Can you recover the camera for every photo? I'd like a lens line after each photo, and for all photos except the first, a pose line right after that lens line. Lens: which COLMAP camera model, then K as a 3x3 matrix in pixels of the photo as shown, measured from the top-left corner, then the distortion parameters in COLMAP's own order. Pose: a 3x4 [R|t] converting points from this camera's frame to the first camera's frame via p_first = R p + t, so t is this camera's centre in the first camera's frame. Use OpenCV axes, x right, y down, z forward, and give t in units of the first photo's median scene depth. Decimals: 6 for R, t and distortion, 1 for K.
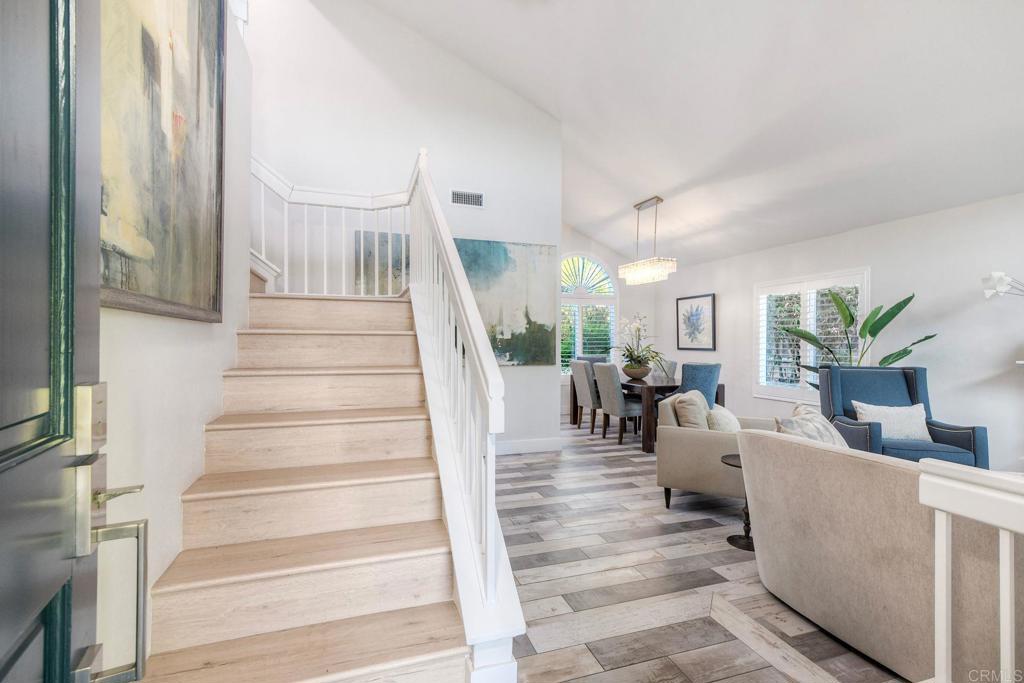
lens RADIAL K [[458.1, 0, 512.0], [0, 458.1, 341.5], [0, 0, 1]] dist [-0.001800, -0.000237]
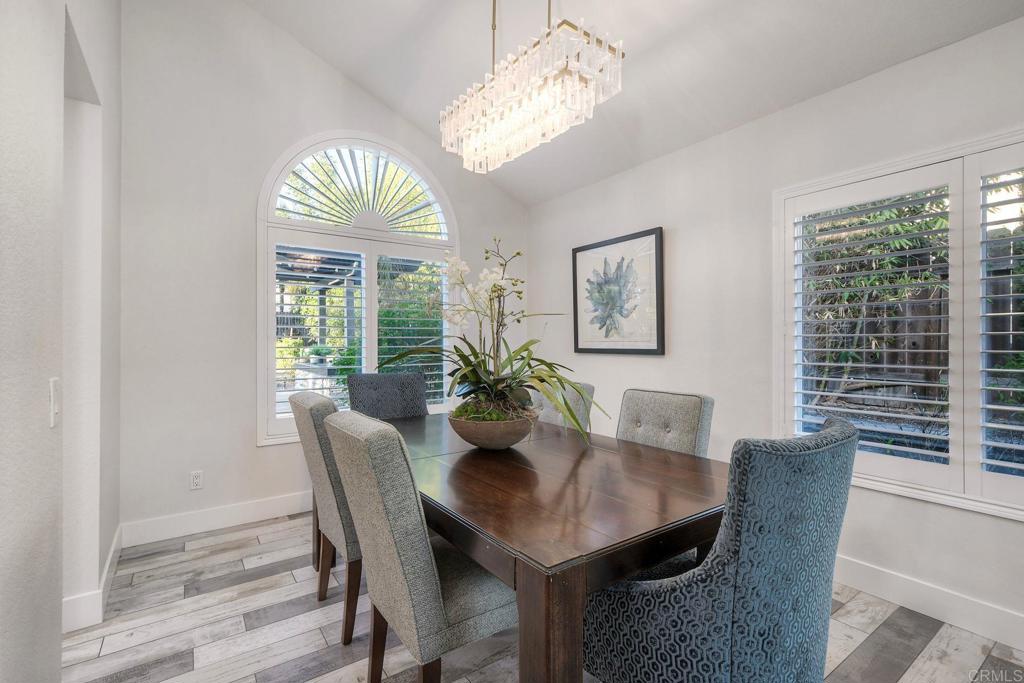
lens RADIAL K [[460.7, 0, 512.0], [0, 460.7, 341.5], [0, 0, 1]] dist [0.031479, 0.000073]
pose [[0.956472, -0.004536, 0.291789, 0.217794], [0.005152, 0.999986, -0.001345, 0.009023], [-0.291778, 0.002789, 0.956482, 0.785475]]
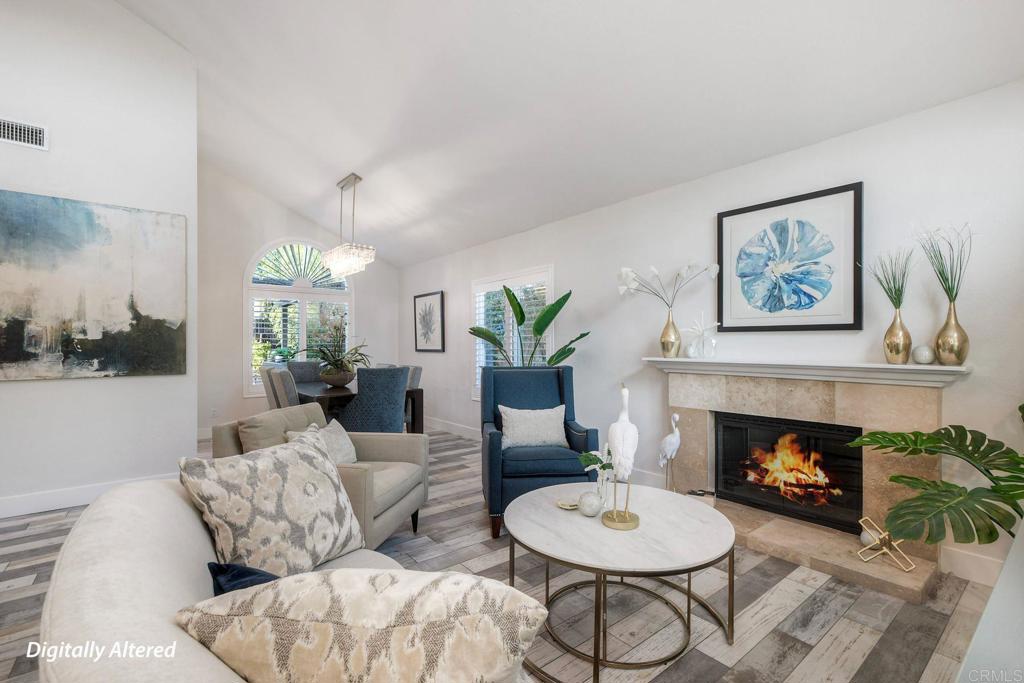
lens RADIAL K [[452.8, 0, 512.0], [0, 452.8, 341.5], [0, 0, 1]] dist [0.001021, 0.000099]
pose [[0.936781, -0.006723, 0.349852, 0.323862], [0.009427, 0.999937, -0.006025, 0.006990], [-0.349790, 0.008943, 0.936786, 0.111334]]
